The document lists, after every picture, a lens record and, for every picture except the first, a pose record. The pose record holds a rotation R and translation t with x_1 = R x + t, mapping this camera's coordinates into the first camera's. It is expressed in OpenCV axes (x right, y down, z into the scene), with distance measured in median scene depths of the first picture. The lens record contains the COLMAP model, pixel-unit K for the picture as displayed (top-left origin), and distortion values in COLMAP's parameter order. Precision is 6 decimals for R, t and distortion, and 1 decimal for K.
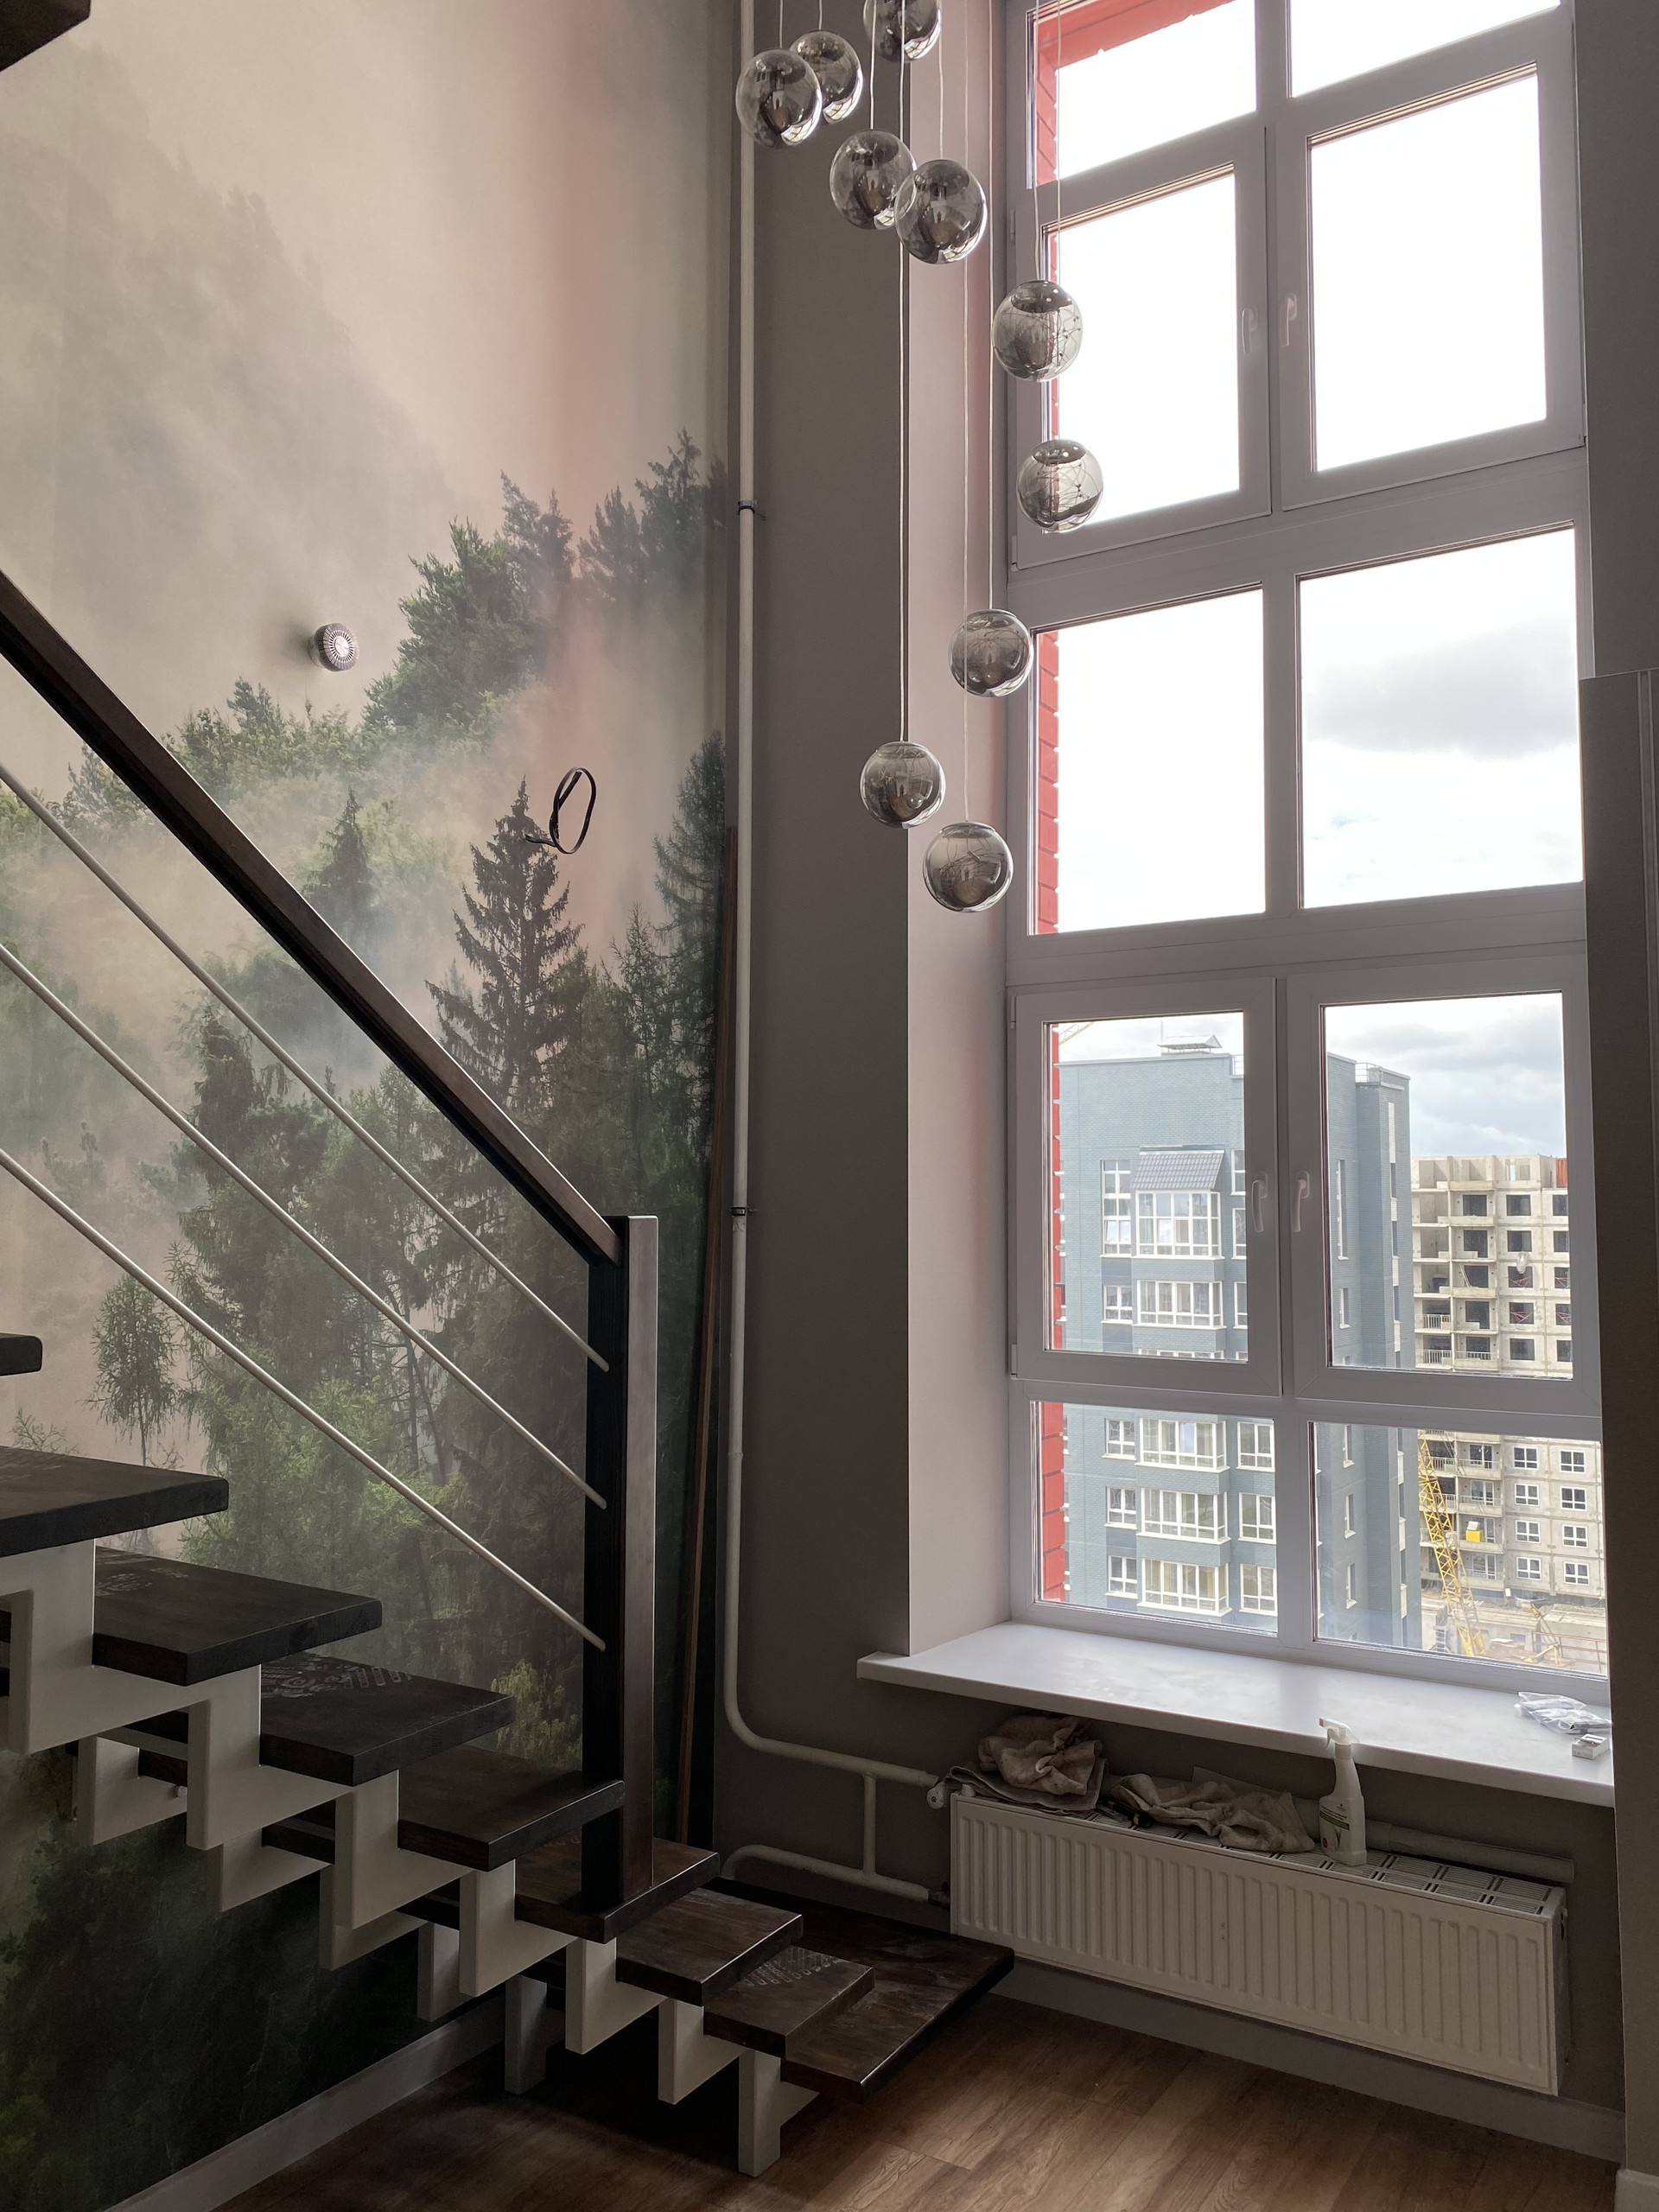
lens RADIAL K [[1706.4, 0, 840.6], [0, 1706.4, 1098.5], [0, 0, 1]] dist [0.019708, -0.014139]
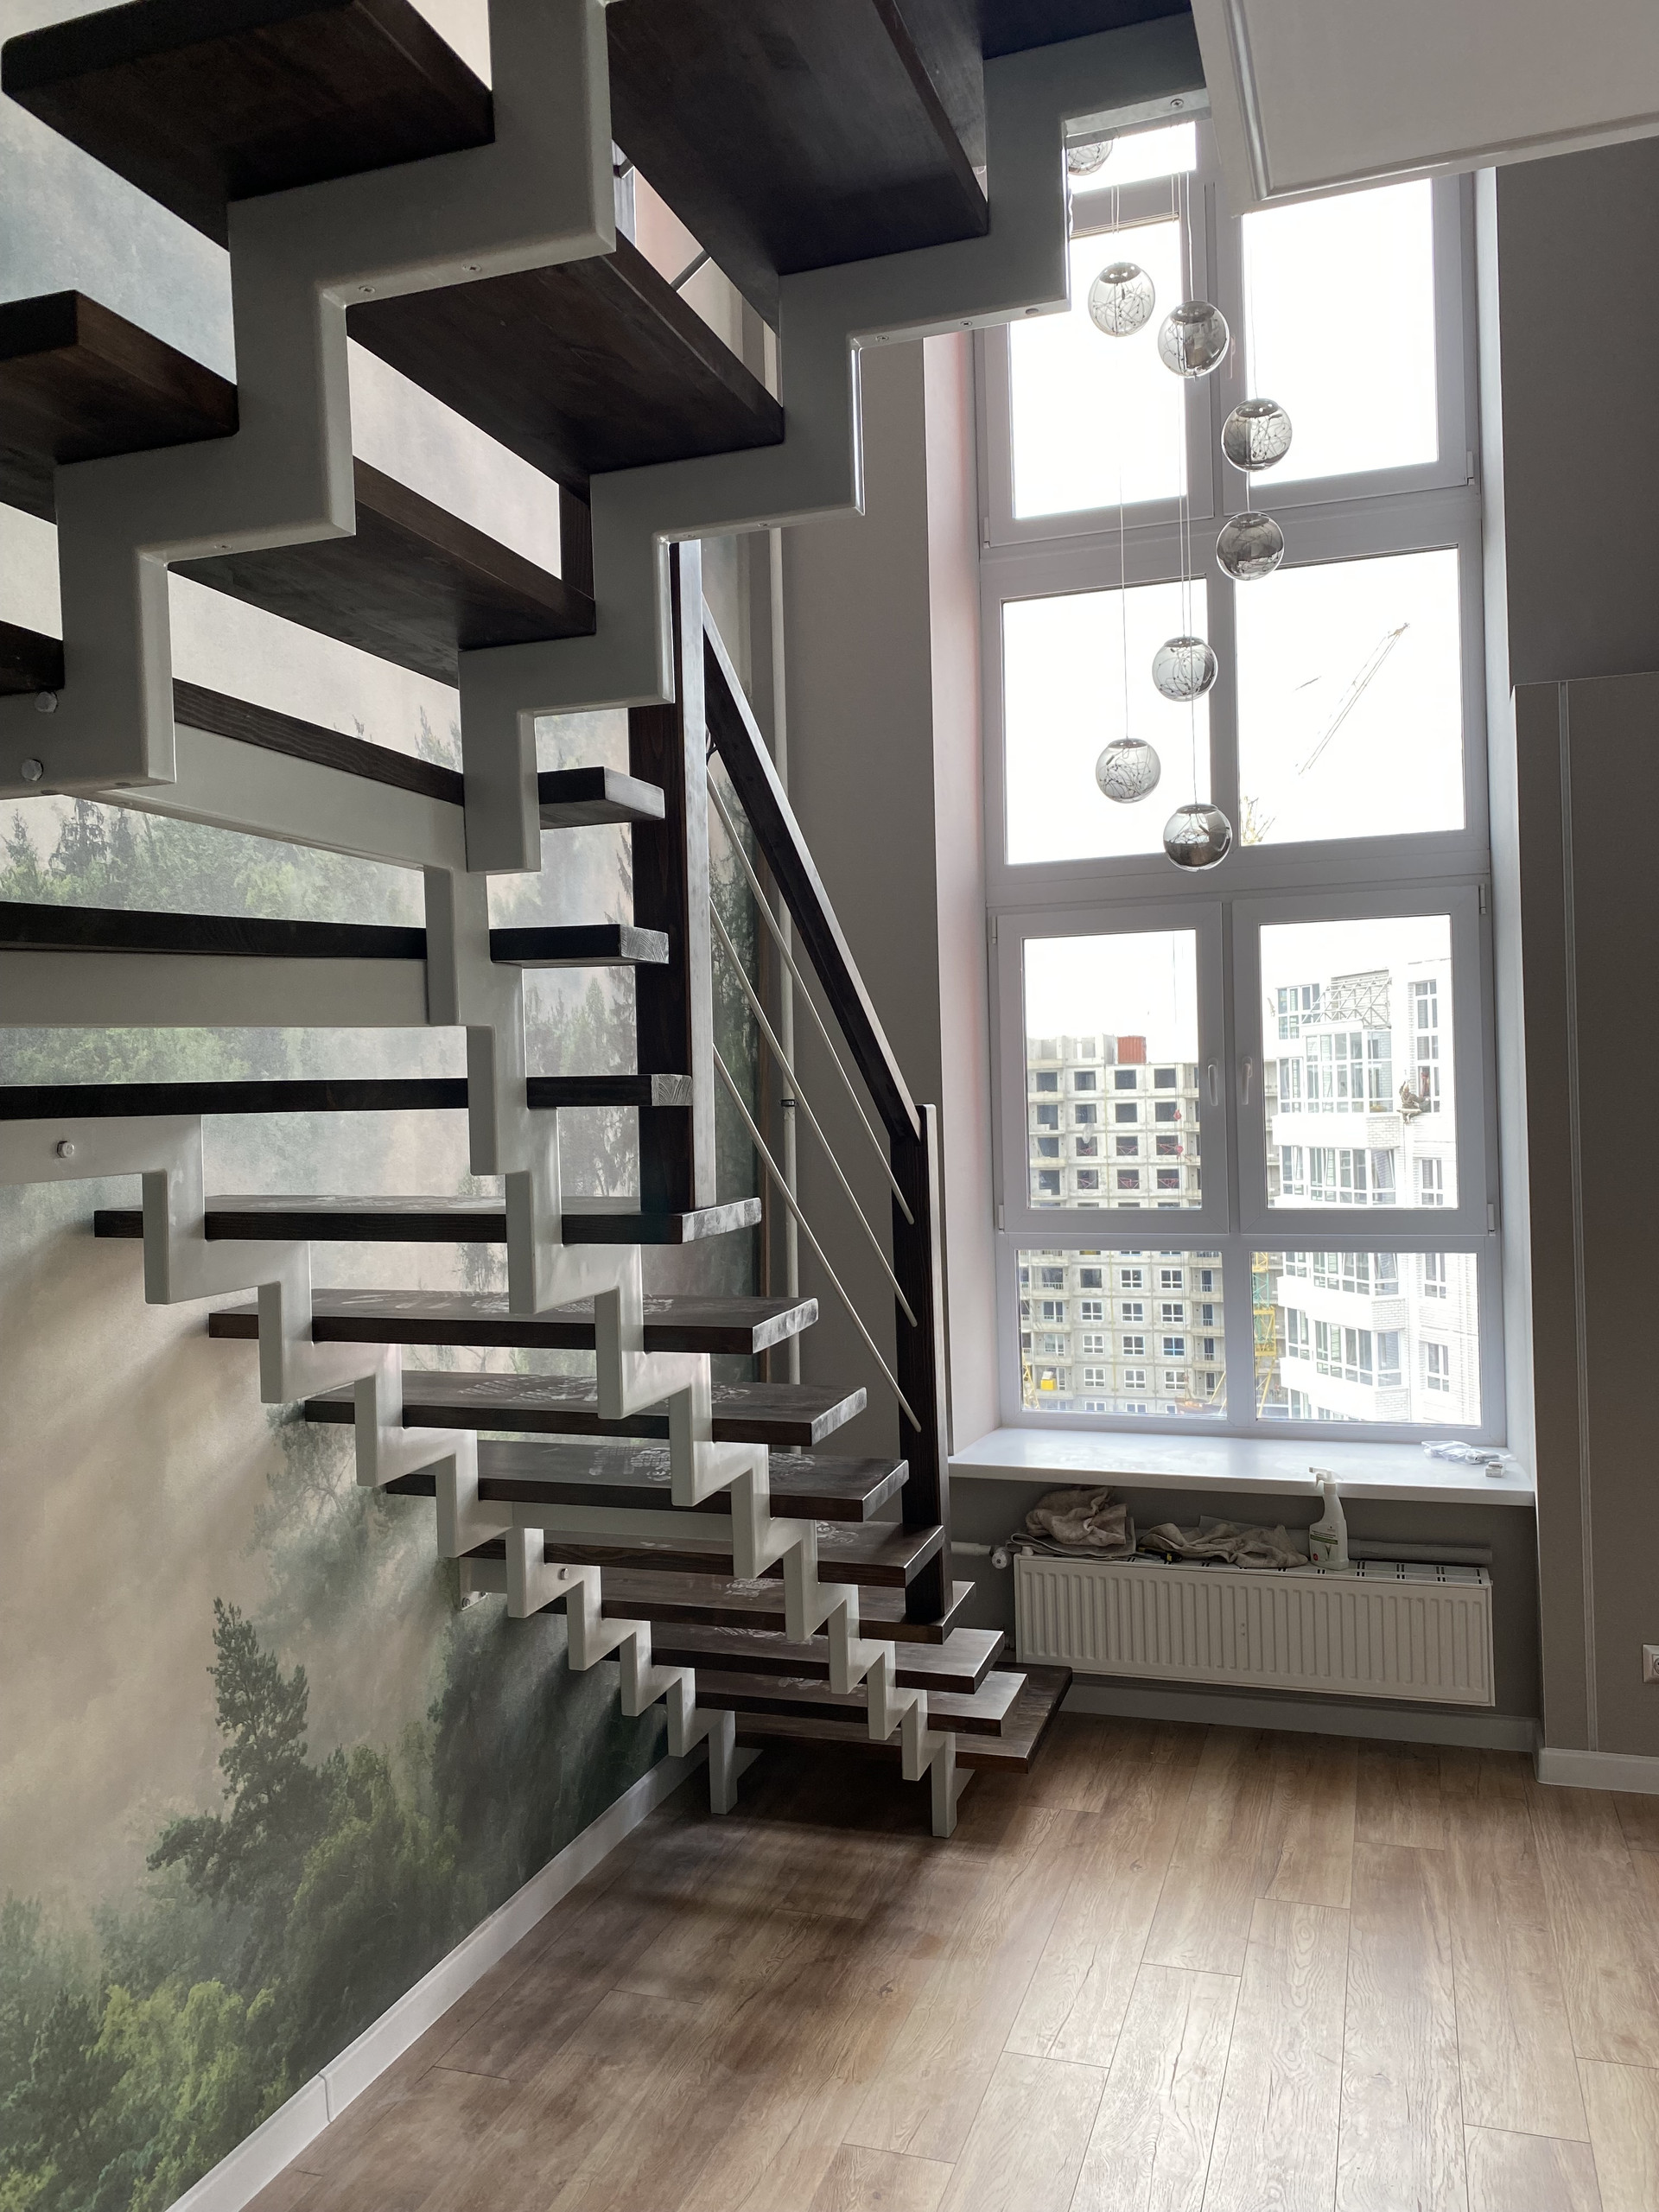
lens RADIAL K [[1706.4, 0, 813.6], [0, 1706.4, 1114.9], [0, 0, 1]] dist [0.019708, -0.014139]
pose [[0.972996, -0.031874, 0.228611, -0.358613], [0.014745, 0.996980, 0.076247, -0.016637], [-0.230351, -0.070817, 0.970527, -0.167735]]
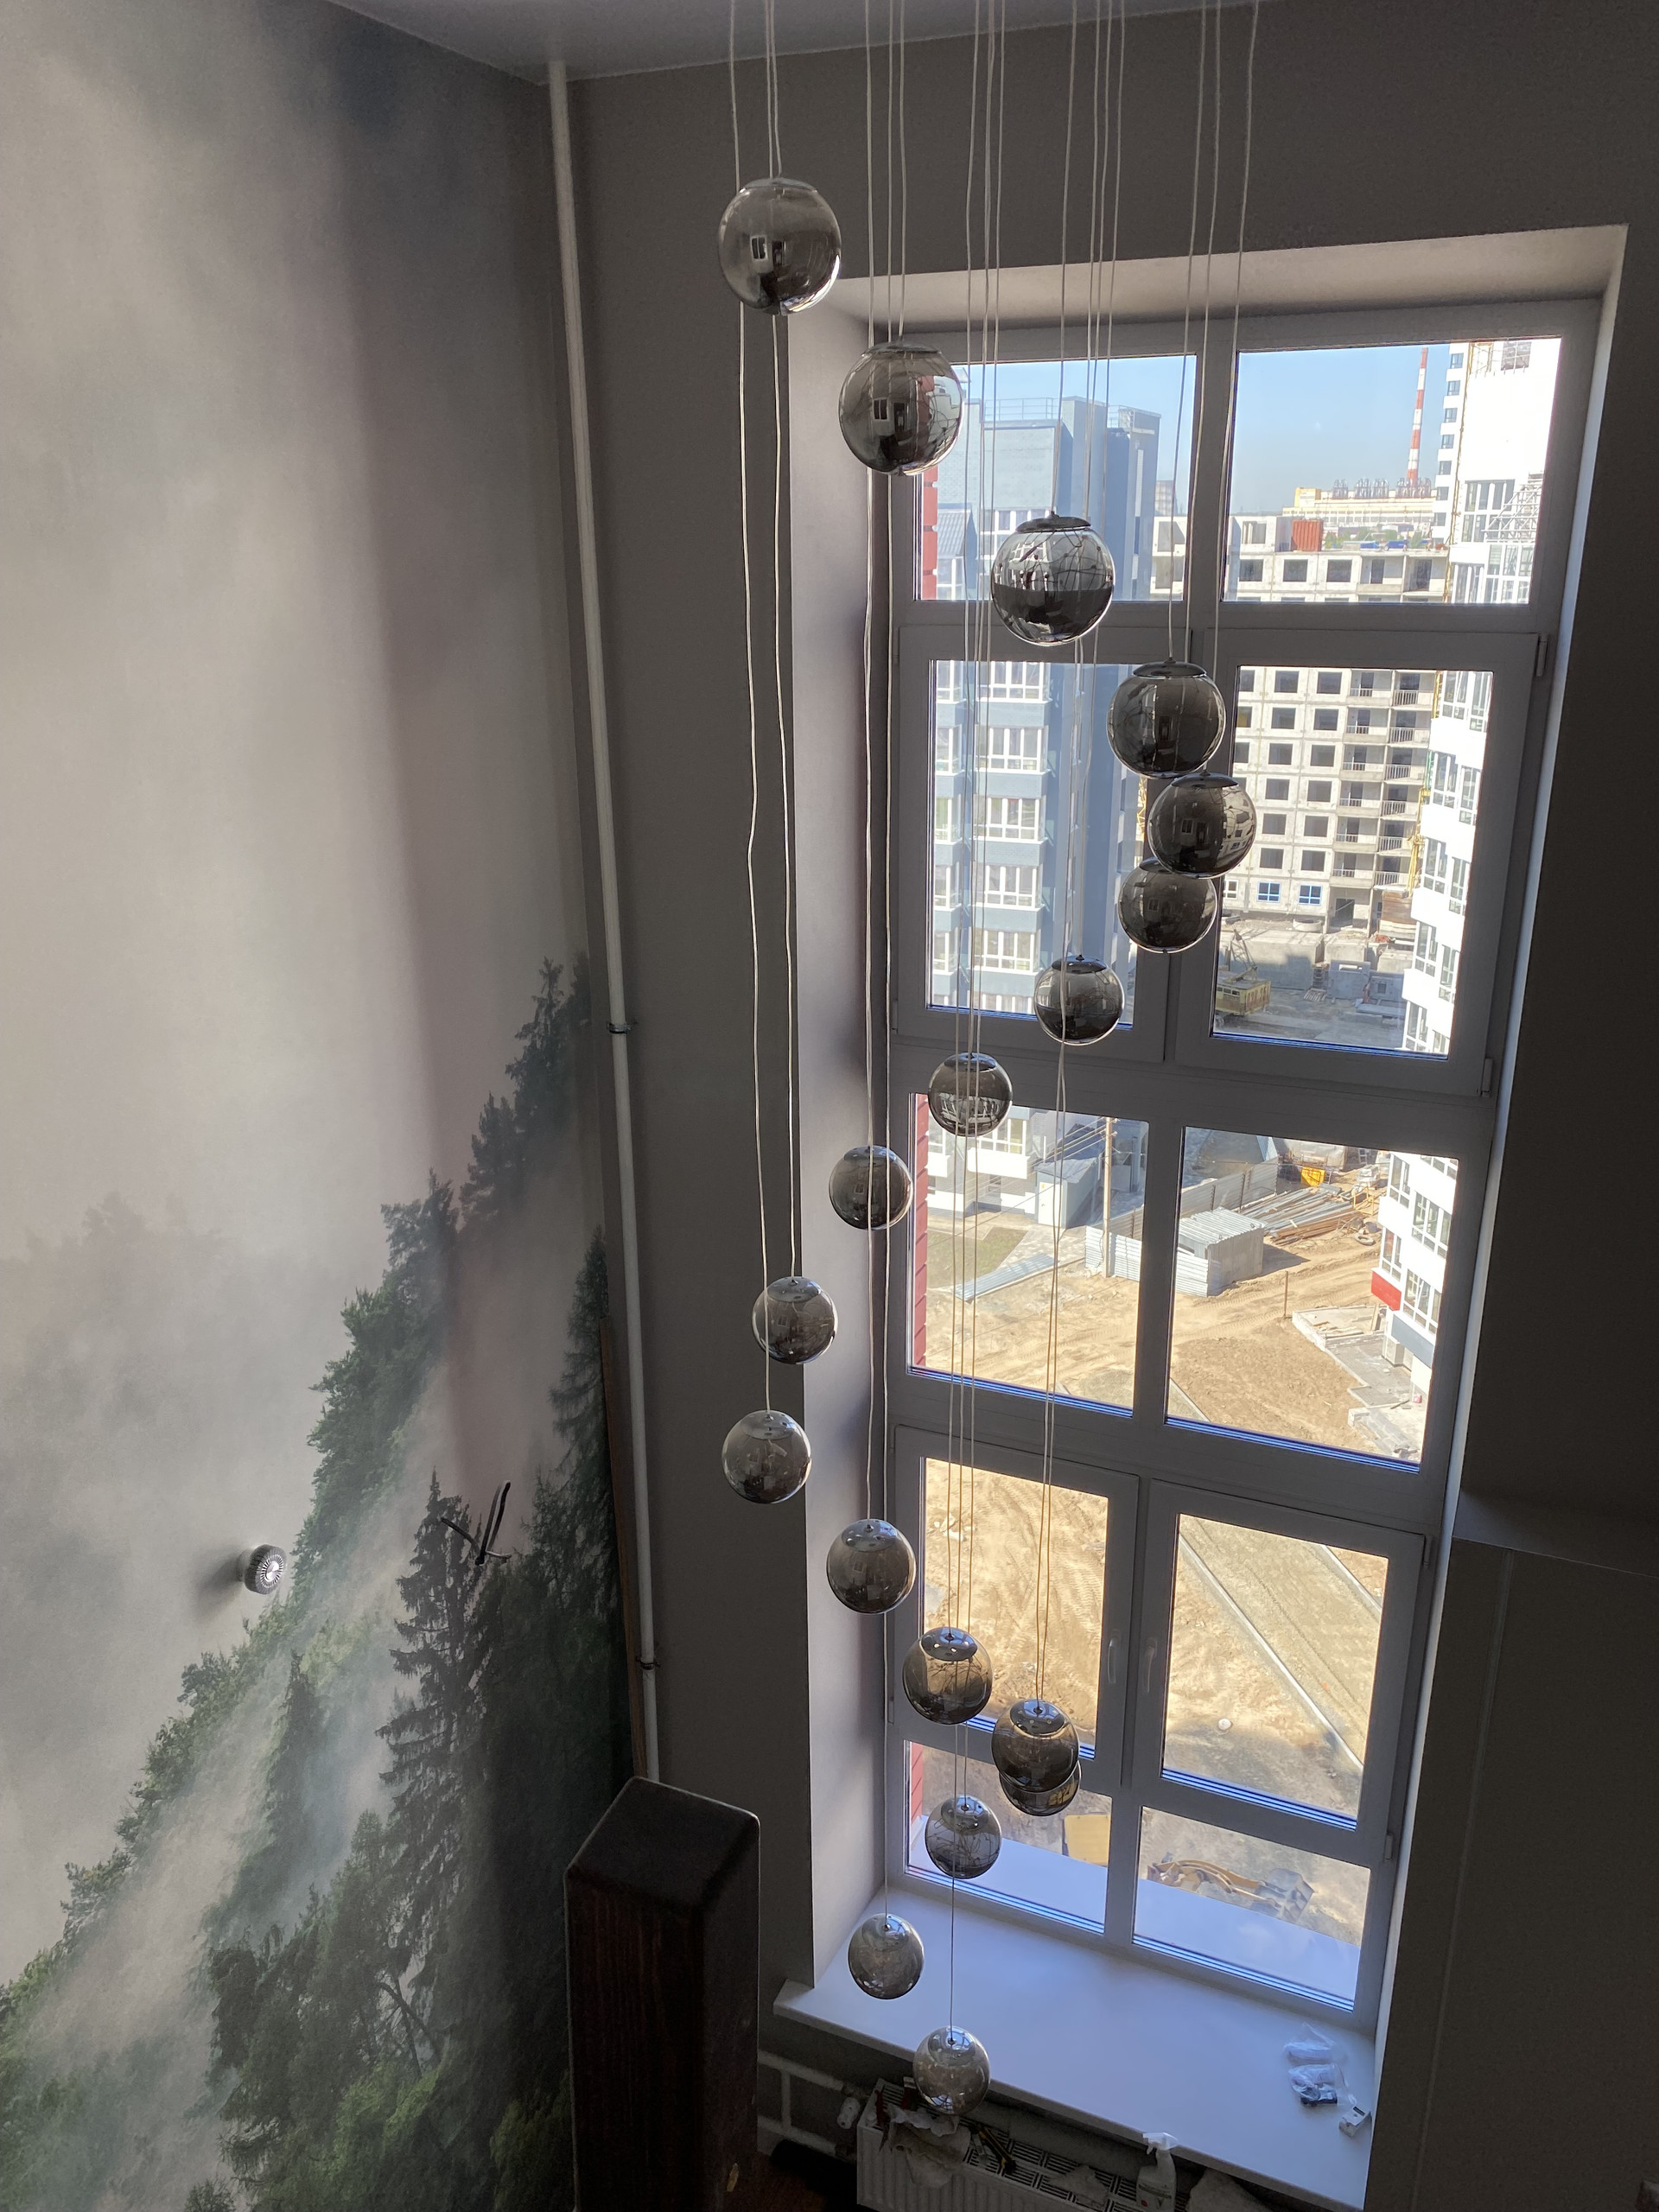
lens RADIAL K [[1706.4, 0, 850.2], [0, 1706.4, 1097.4], [0, 0, 1]] dist [0.019708, -0.014139]
pose [[0.986844, -0.061481, 0.149527, -0.084787], [-0.004353, 0.914430, 0.404720, -0.811783], [-0.161614, -0.400047, 0.902133, 0.154937]]
